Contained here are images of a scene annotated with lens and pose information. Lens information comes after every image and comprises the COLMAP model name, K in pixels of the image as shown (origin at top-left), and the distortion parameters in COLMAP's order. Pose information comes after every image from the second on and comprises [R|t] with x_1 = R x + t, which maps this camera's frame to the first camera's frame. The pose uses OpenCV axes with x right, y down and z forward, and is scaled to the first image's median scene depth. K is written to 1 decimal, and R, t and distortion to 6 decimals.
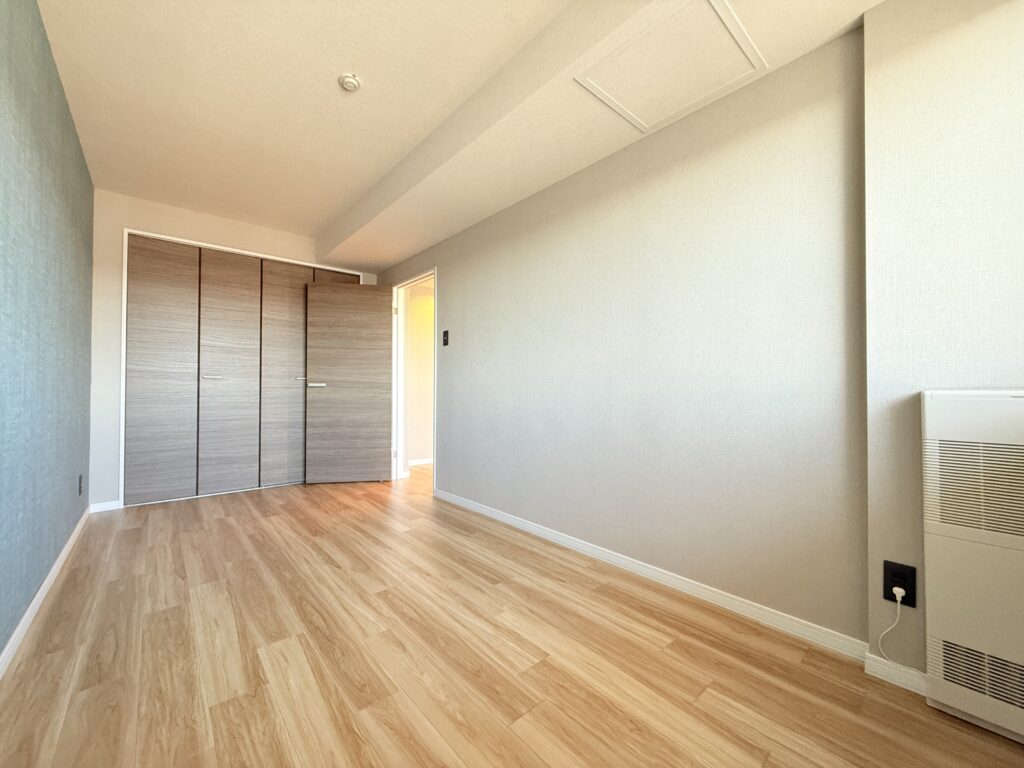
lens RADIAL K [[408.3, 0, 507.8], [0, 408.3, 384.3], [0, 0, 1]] dist [-0.002003, 0.000438]
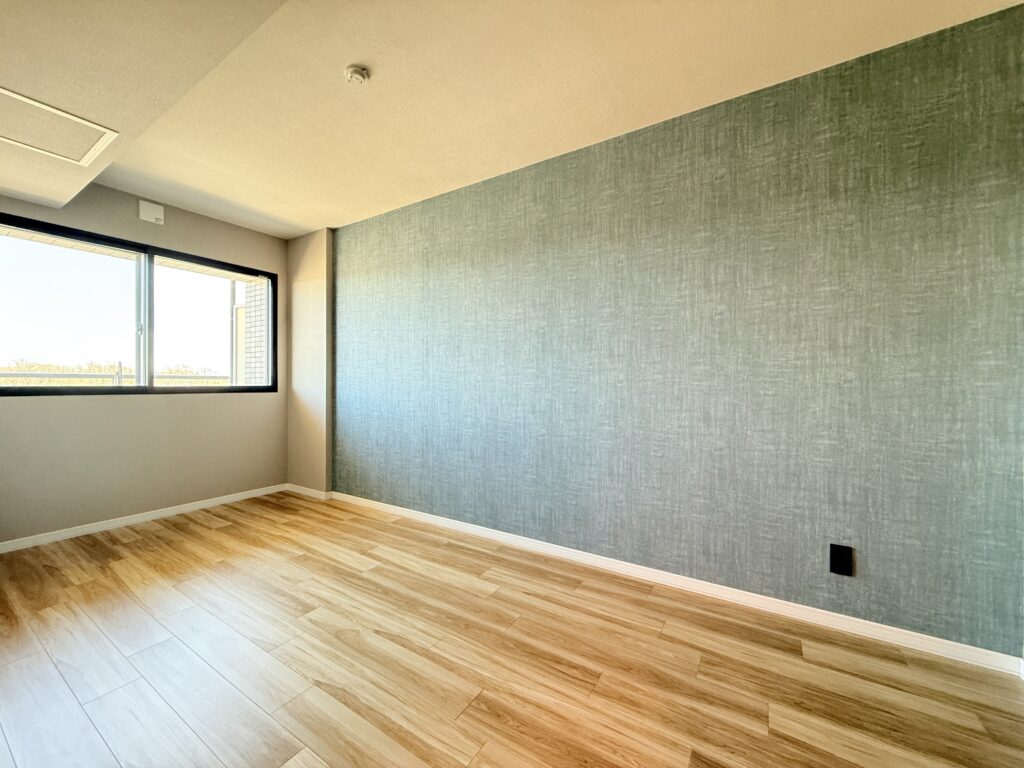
lens RADIAL K [[408.3, 0, 507.8], [0, 408.3, 384.3], [0, 0, 1]] dist [-0.002003, 0.000438]
pose [[-0.959519, -0.004991, -0.281601, -0.508028], [-0.002625, 0.999958, -0.008777, -0.042848], [0.281633, -0.007683, -0.959491, 2.179375]]
